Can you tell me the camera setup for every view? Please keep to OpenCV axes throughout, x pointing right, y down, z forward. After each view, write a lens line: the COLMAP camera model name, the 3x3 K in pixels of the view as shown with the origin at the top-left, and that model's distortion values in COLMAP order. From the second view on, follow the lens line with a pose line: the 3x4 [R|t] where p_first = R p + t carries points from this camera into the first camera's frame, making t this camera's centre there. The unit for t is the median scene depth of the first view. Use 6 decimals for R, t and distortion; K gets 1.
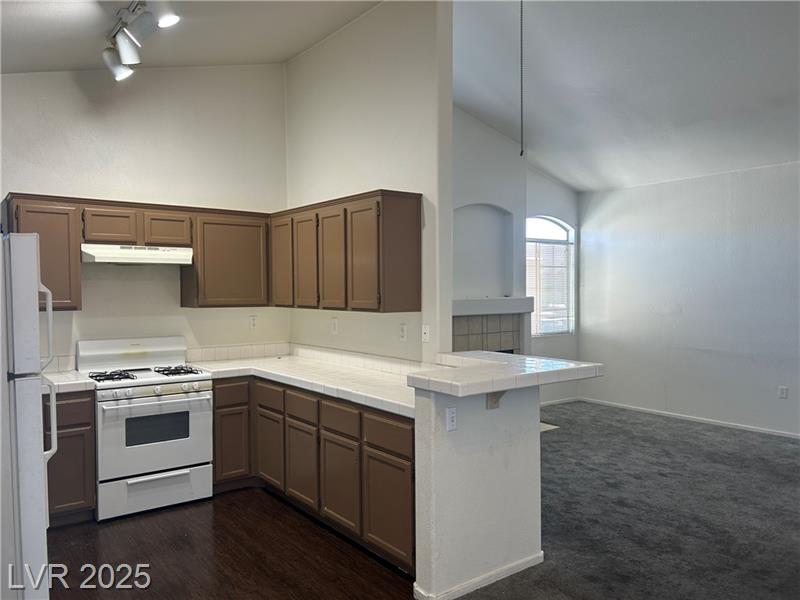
lens RADIAL K [[610.3, 0, 398.7], [0, 610.3, 312.9], [0, 0, 1]] dist [0.049299, -0.060528]
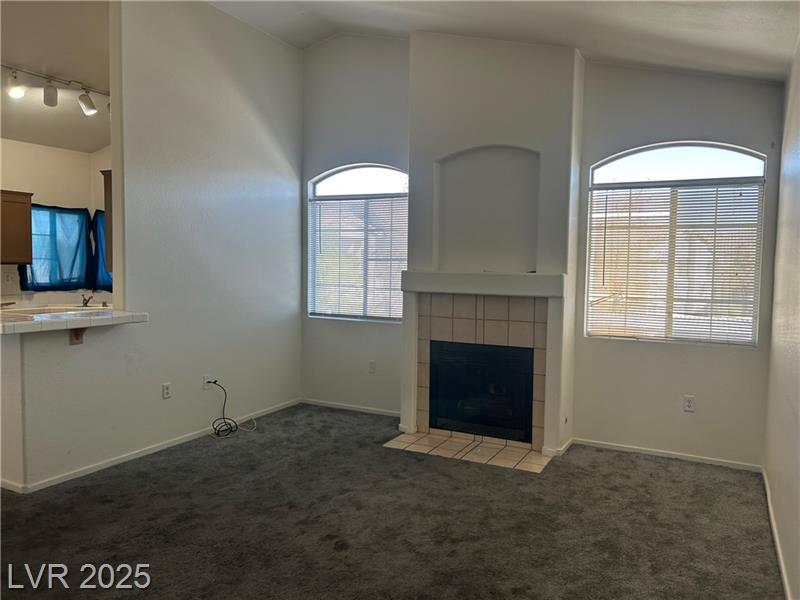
lens RADIAL K [[593.3, 0, 400.6], [0, 593.3, 305.9], [0, 0, 1]] dist [0.050814, -0.069123]
pose [[0.424655, 0.068667, -0.902747, 1.160528], [-0.056852, 0.997174, 0.049106, -0.021077], [0.903569, 0.030470, 0.427359, 0.898366]]
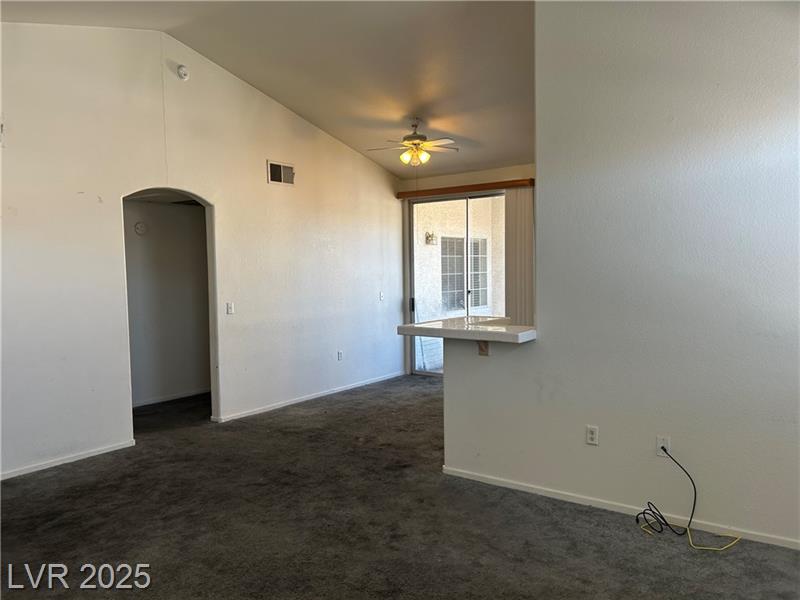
lens RADIAL K [[593.3, 0, 400.6], [0, 593.3, 305.9], [0, 0, 1]] dist [0.050814, -0.069123]
pose [[-0.956757, 0.031228, -0.289208, 0.537468], [0.001549, 0.994754, 0.102287, -0.067256], [0.290885, 0.097416, -0.951786, 1.698618]]
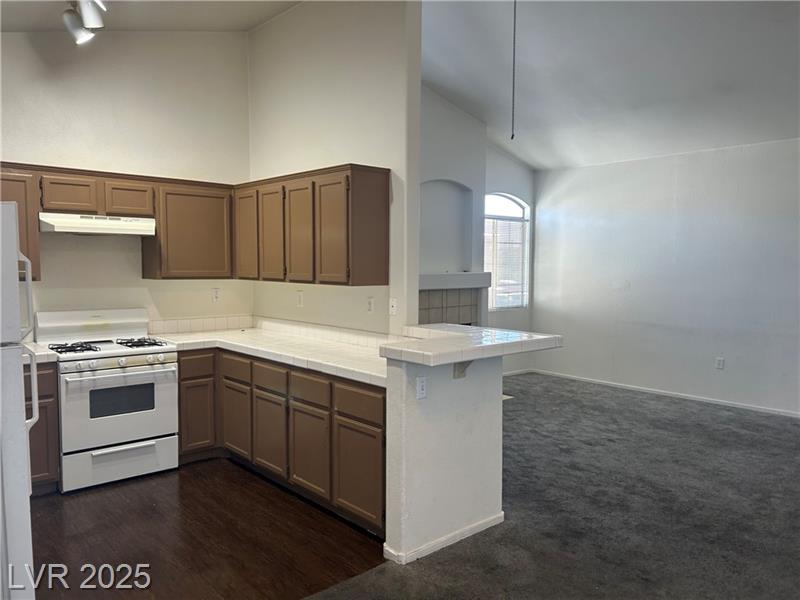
lens RADIAL K [[610.3, 0, 398.7], [0, 610.3, 312.9], [0, 0, 1]] dist [0.049299, -0.060528]
pose [[0.996758, 0.004376, 0.080340, -0.026513], [-0.007693, 0.999129, 0.041020, 0.002096], [-0.080091, -0.041506, 0.995923, -0.022664]]
